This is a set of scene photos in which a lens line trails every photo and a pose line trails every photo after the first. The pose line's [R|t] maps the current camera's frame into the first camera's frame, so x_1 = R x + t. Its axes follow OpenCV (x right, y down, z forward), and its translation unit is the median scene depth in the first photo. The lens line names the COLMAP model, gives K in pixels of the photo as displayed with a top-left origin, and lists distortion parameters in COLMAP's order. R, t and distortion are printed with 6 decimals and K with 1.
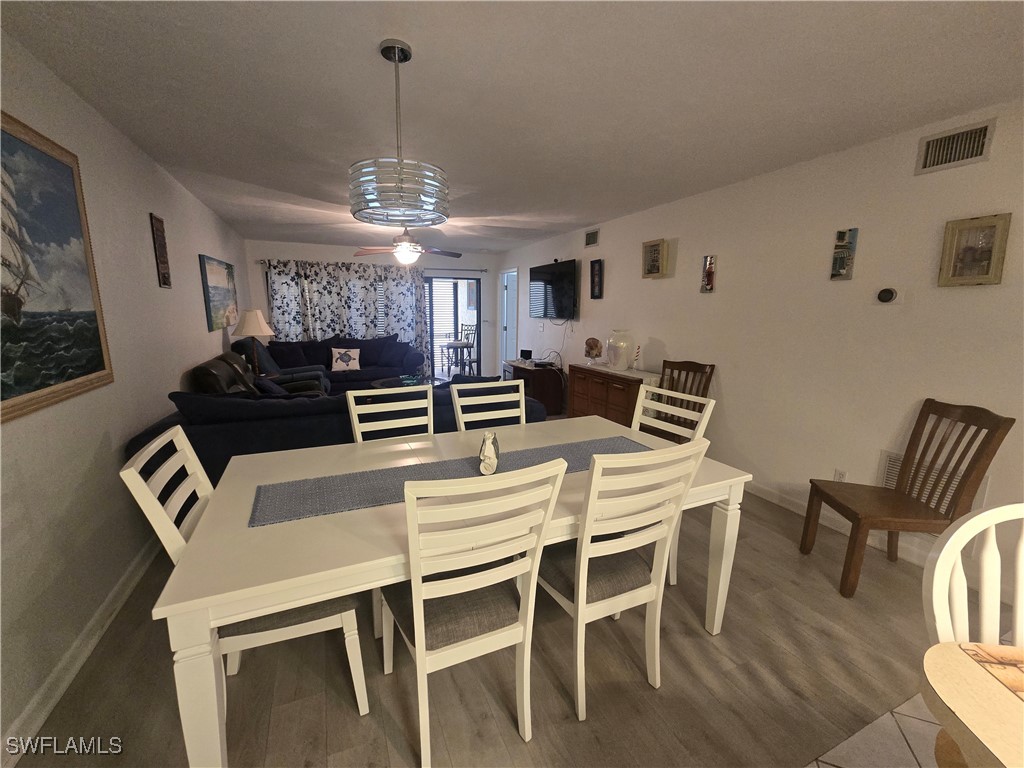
lens RADIAL K [[418.6, 0, 504.9], [0, 418.6, 385.3], [0, 0, 1]] dist [-0.002035, 0.000255]
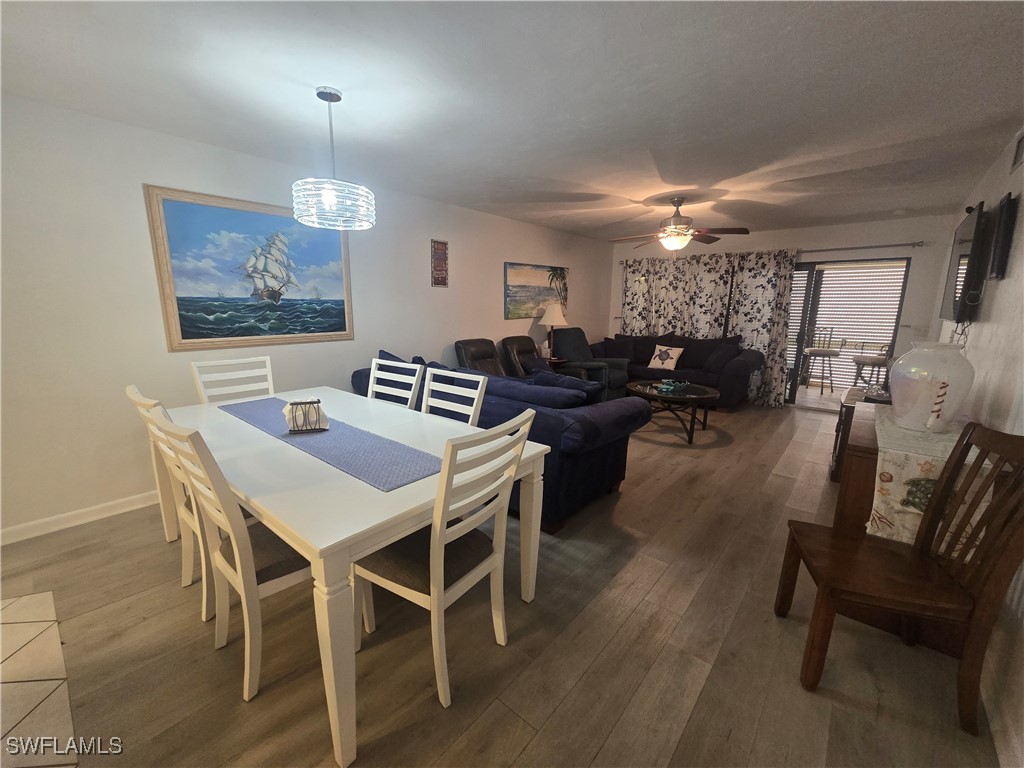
lens RADIAL K [[418.6, 0, 505.2], [0, 418.6, 388.2], [0, 0, 1]] dist [-0.002035, 0.000255]
pose [[0.435265, 0.175430, -0.883045, 0.320027], [-0.171539, 0.979023, 0.109943, -0.035782], [0.883809, 0.103622, 0.456227, 0.247544]]
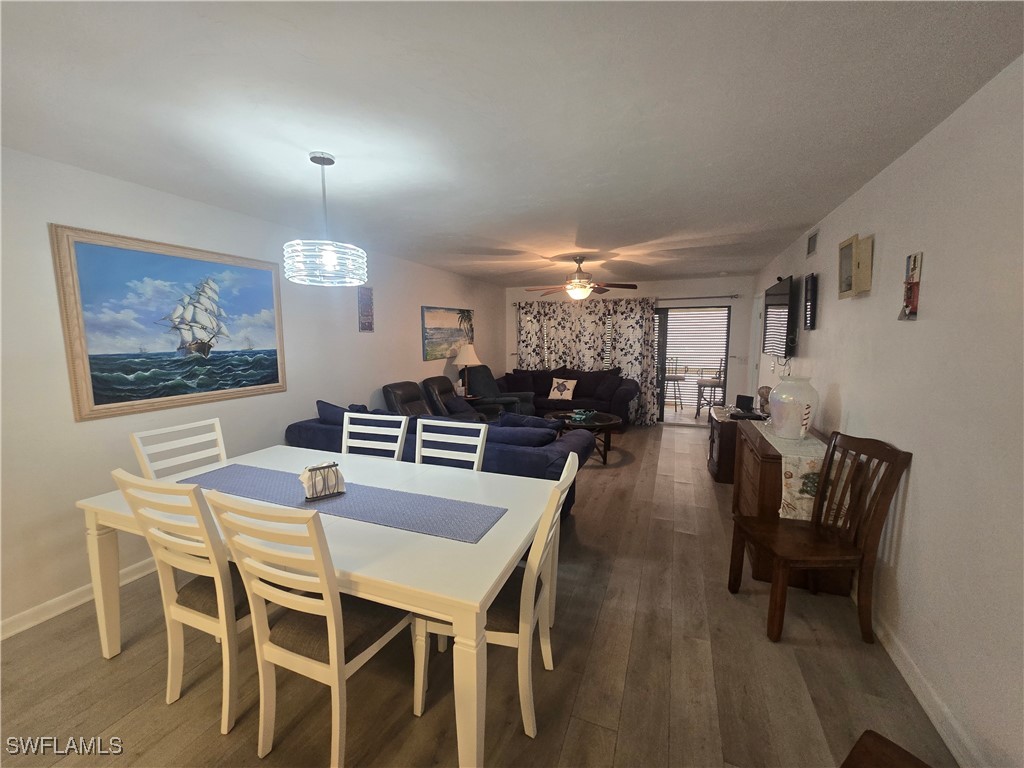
lens RADIAL K [[418.6, 0, 504.0], [0, 418.6, 387.1], [0, 0, 1]] dist [-0.002035, 0.000255]
pose [[0.697922, 0.077324, -0.711987, 0.283065], [-0.123150, 0.992304, -0.012949, -0.034552], [0.705506, 0.096718, 0.702073, 0.137555]]
